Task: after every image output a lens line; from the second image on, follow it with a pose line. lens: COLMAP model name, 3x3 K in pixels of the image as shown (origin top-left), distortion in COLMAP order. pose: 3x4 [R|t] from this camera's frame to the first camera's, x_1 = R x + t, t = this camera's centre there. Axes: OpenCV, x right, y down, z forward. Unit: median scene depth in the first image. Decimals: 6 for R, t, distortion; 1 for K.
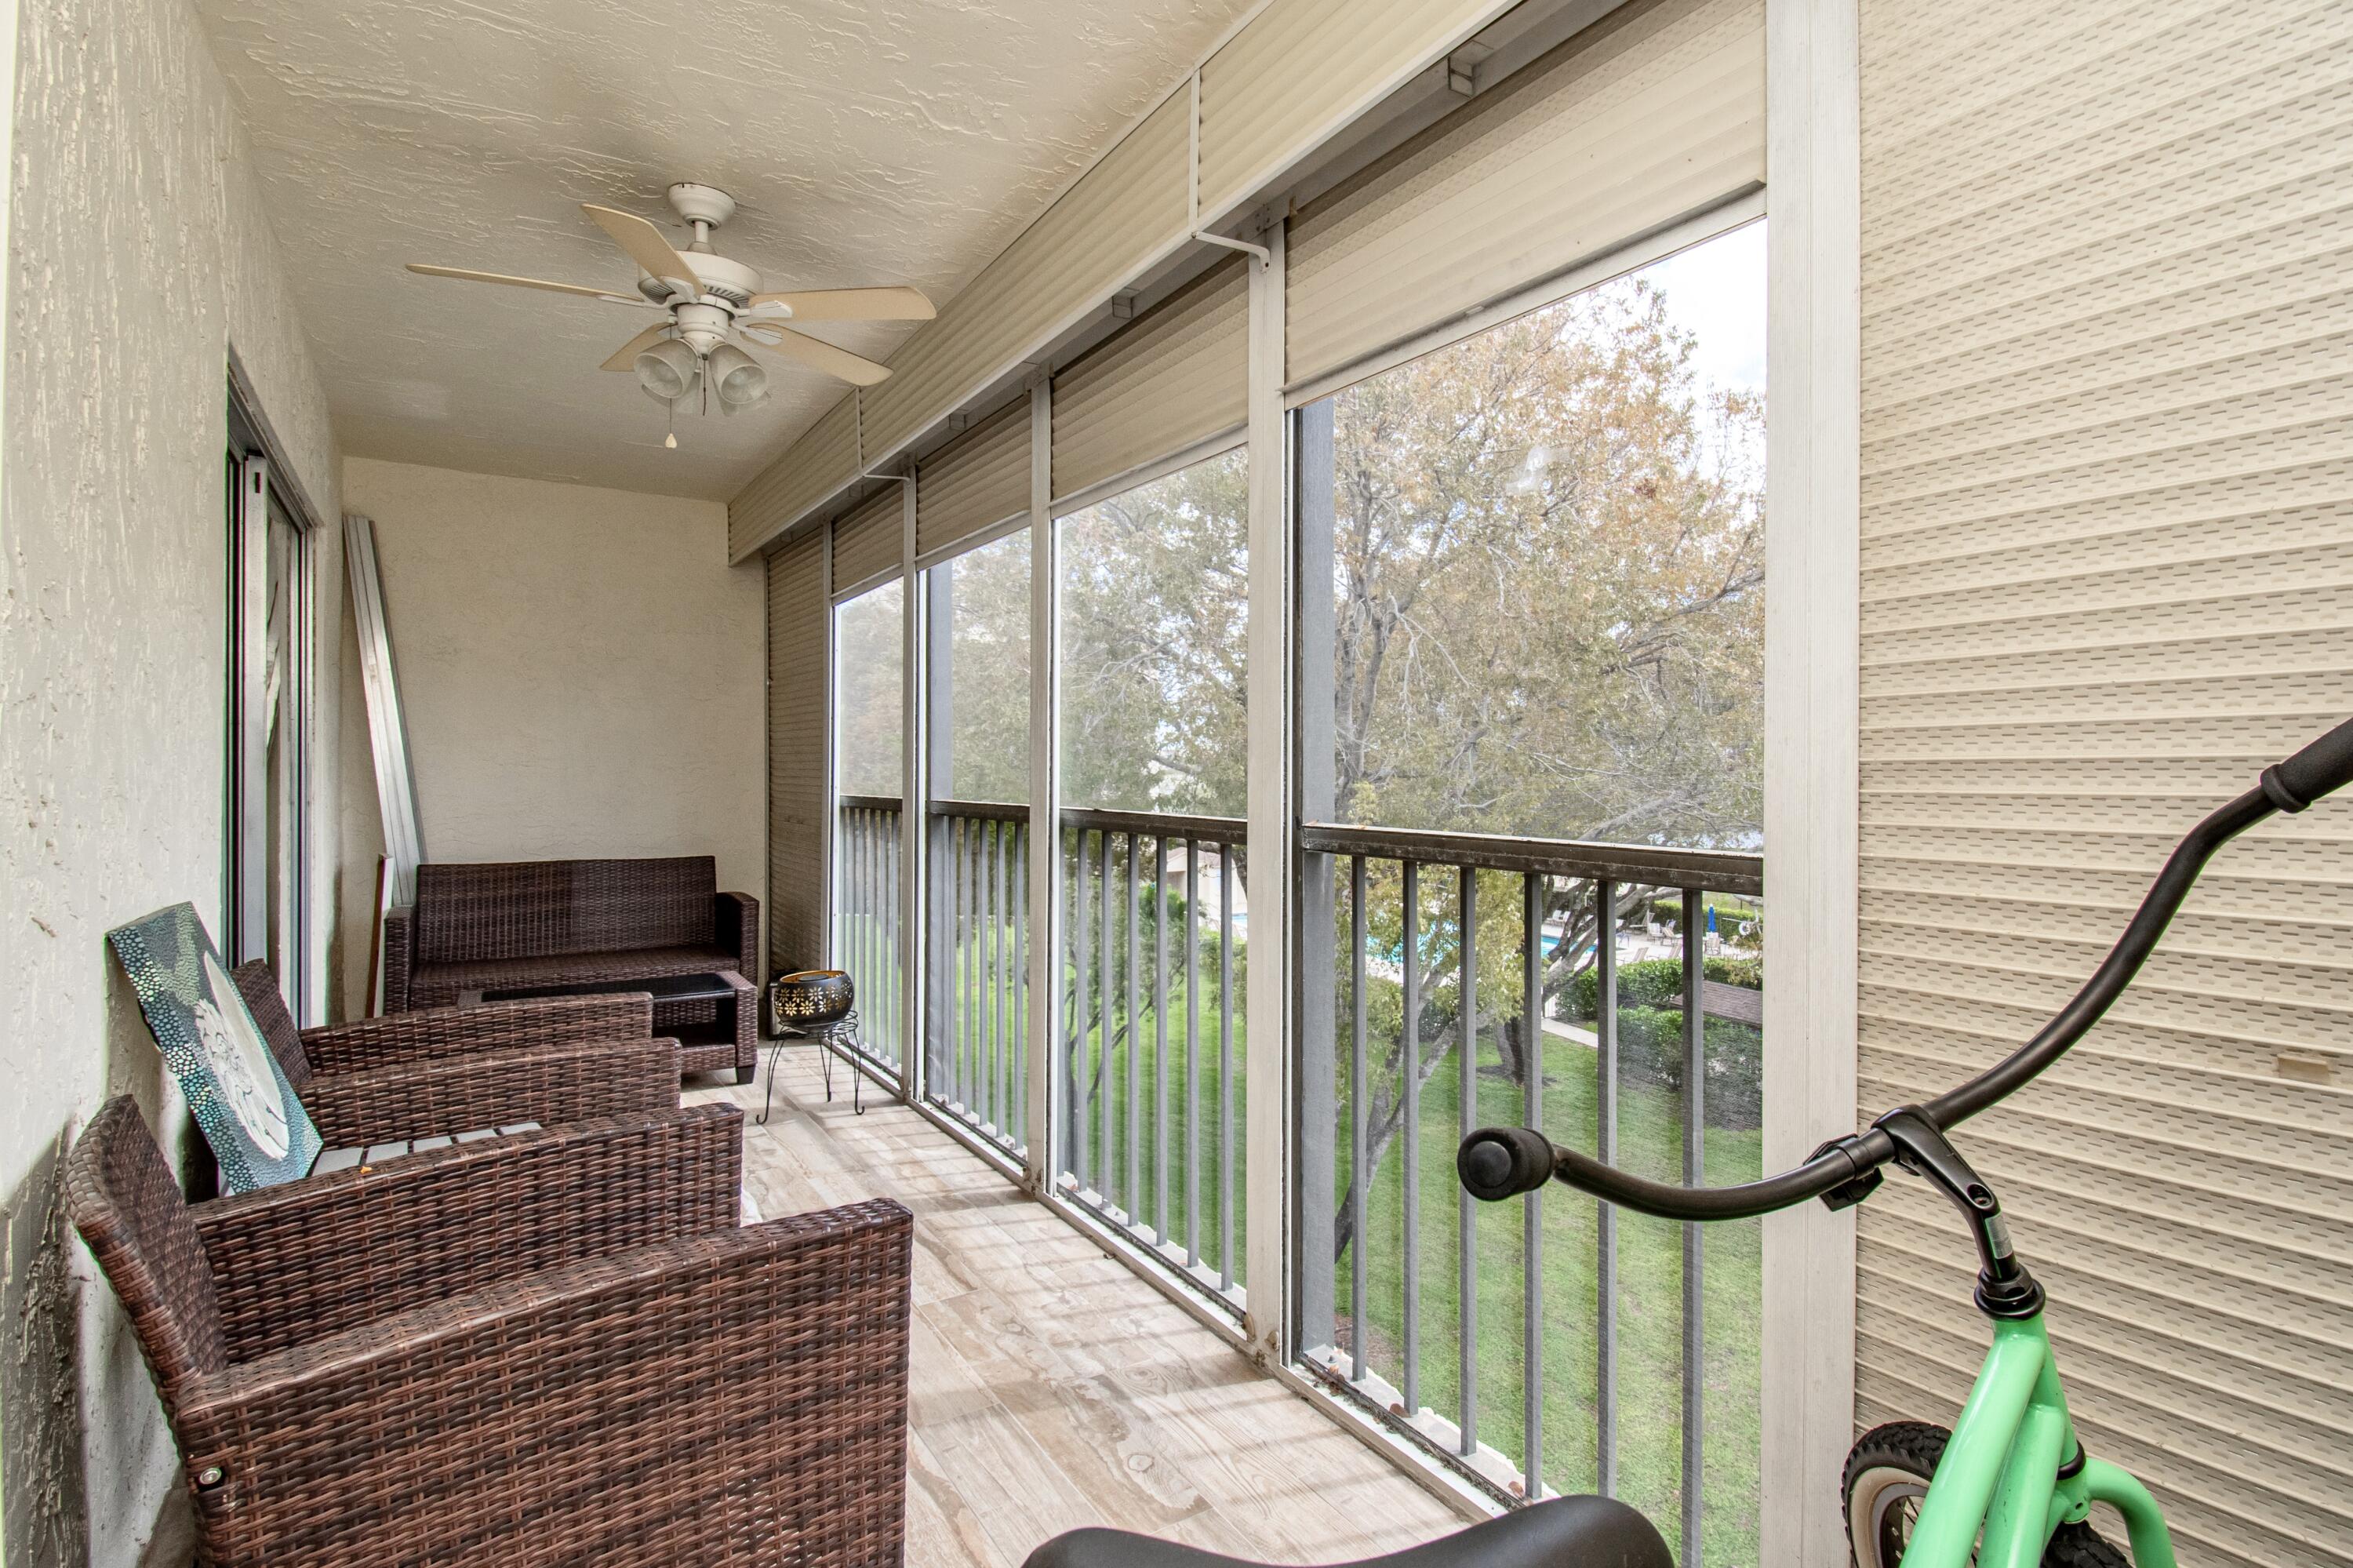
lens RADIAL K [[1054.9, 0, 1272.2], [0, 1054.9, 784.4], [0, 0, 1]] dist [0.026614, -0.028894]
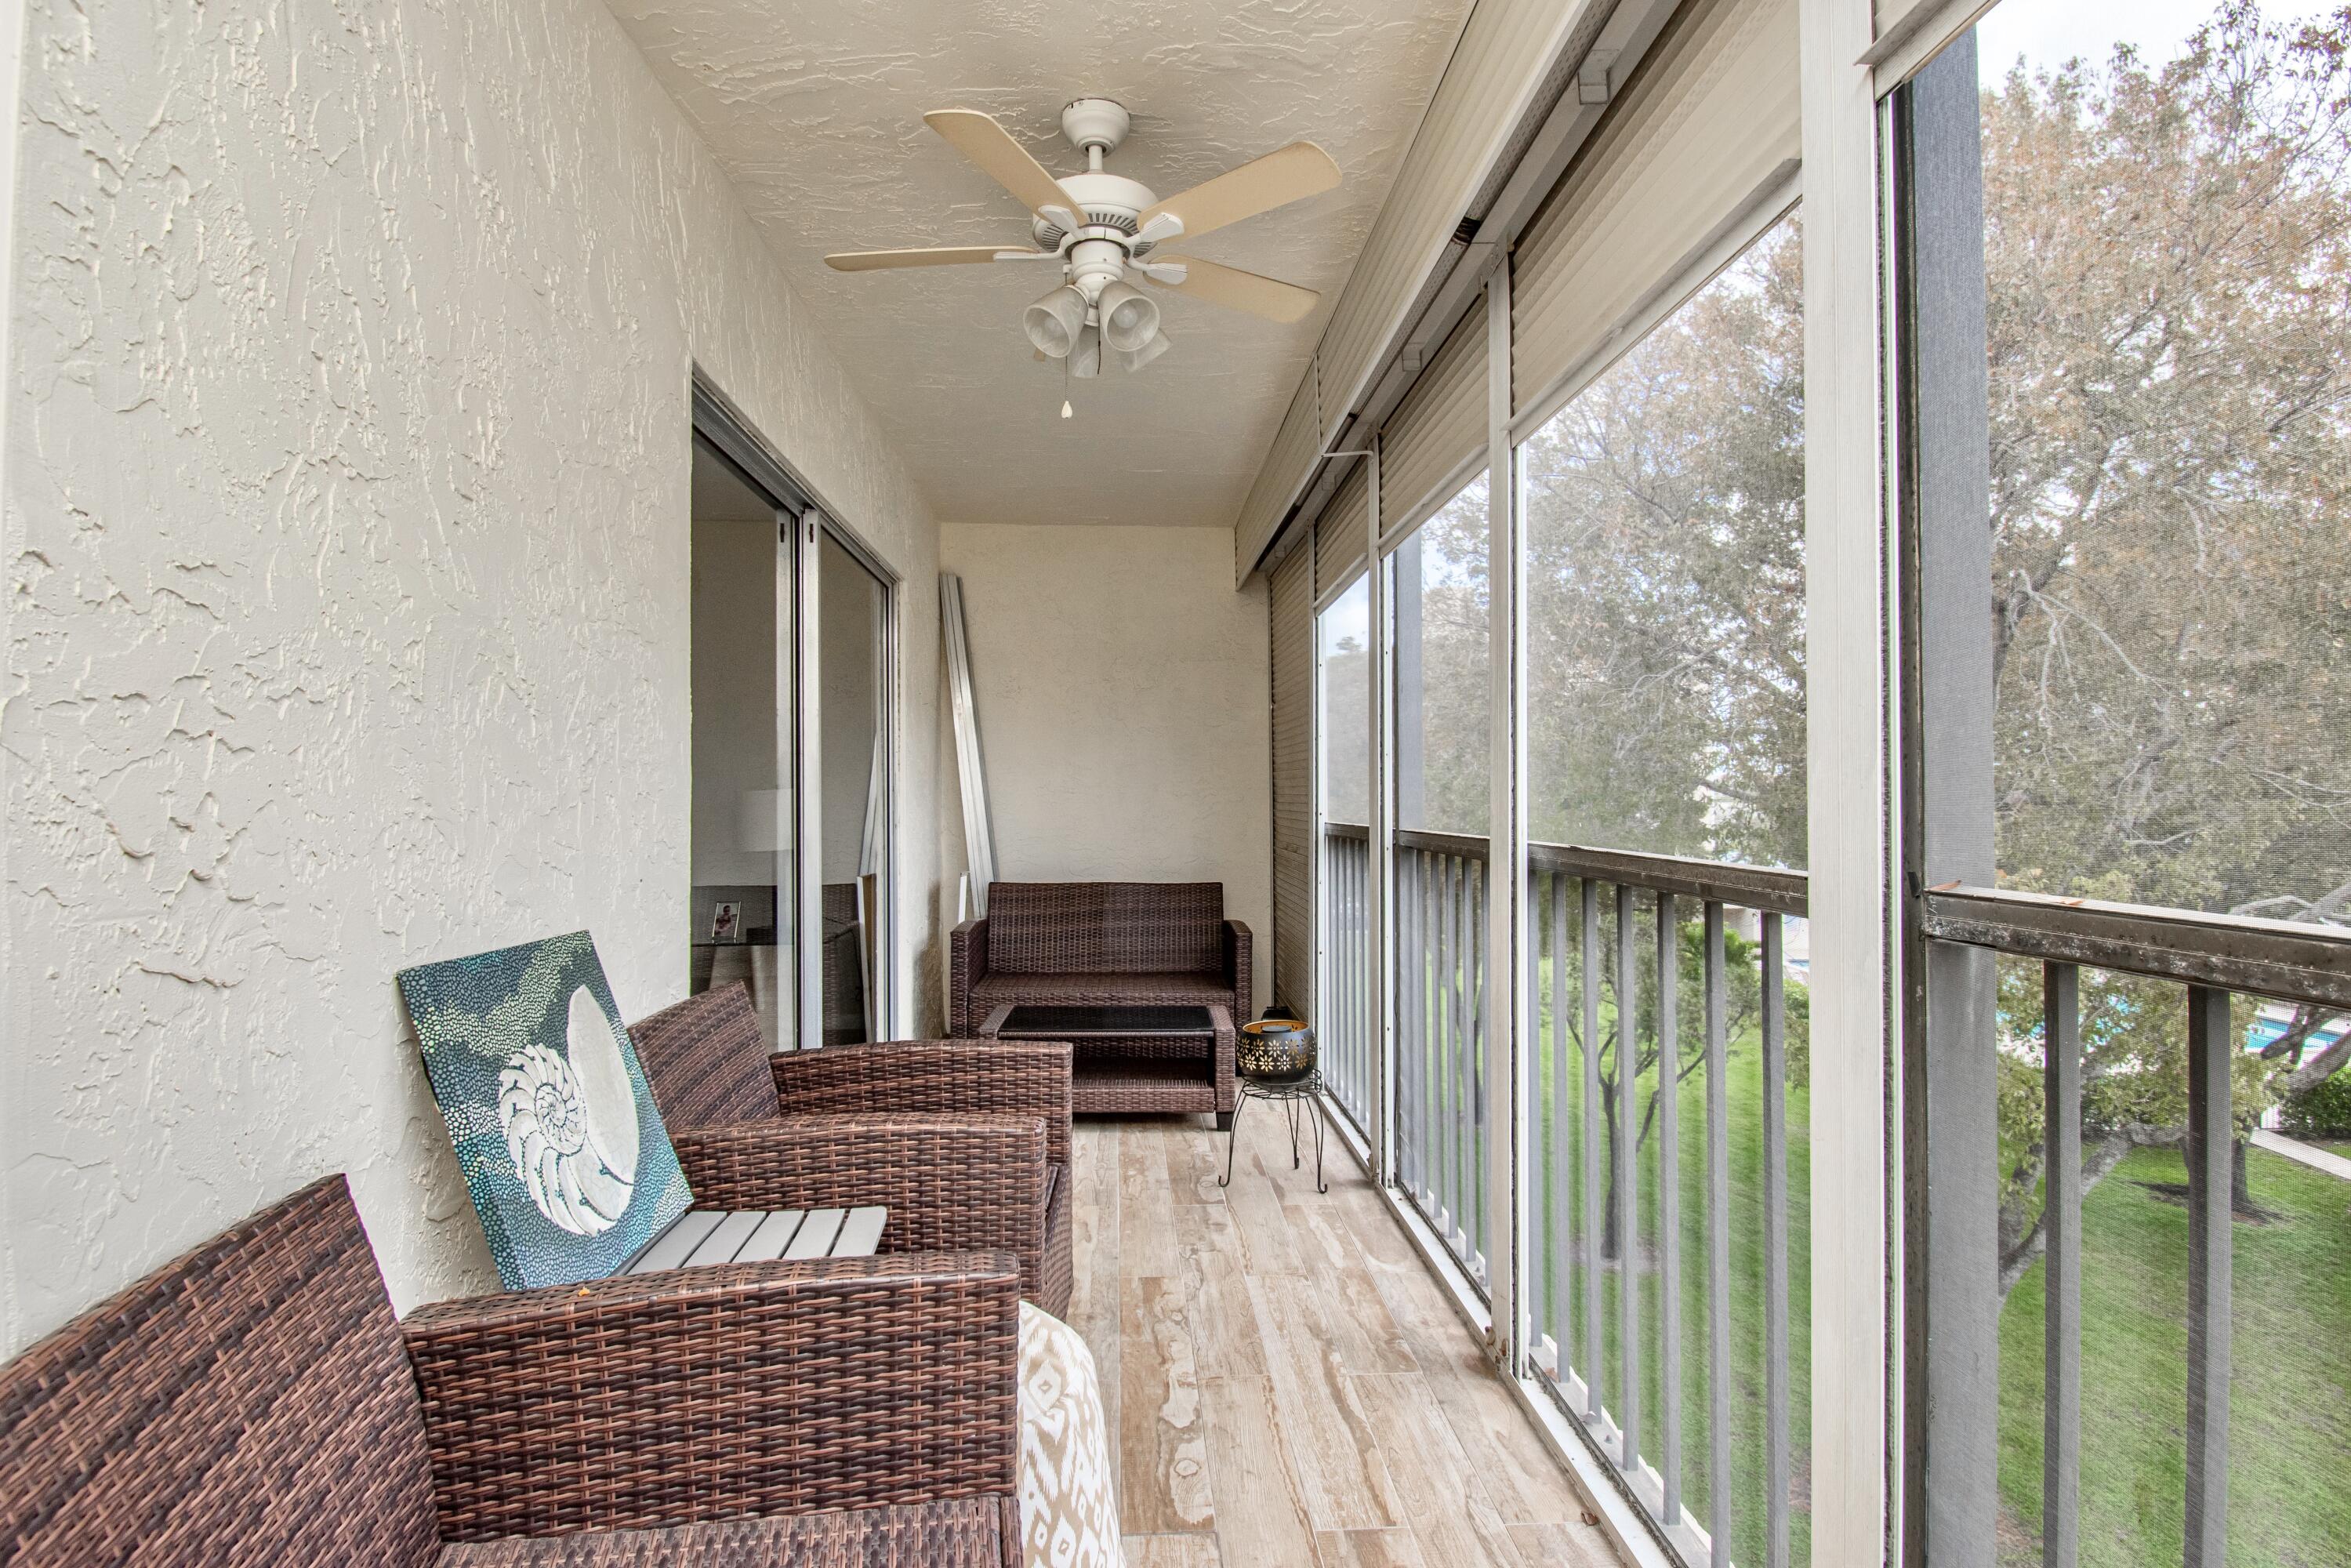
lens RADIAL K [[1332.3, 0, 1179.1], [0, 1332.3, 772.4], [0, 0, 1]] dist [-0.010893, -0.001514]
pose [[0.891730, -0.009984, -0.452457, -0.001961], [-0.002817, 0.999615, -0.027609, -0.000022], [0.452559, 0.025894, 0.891359, 0.229147]]
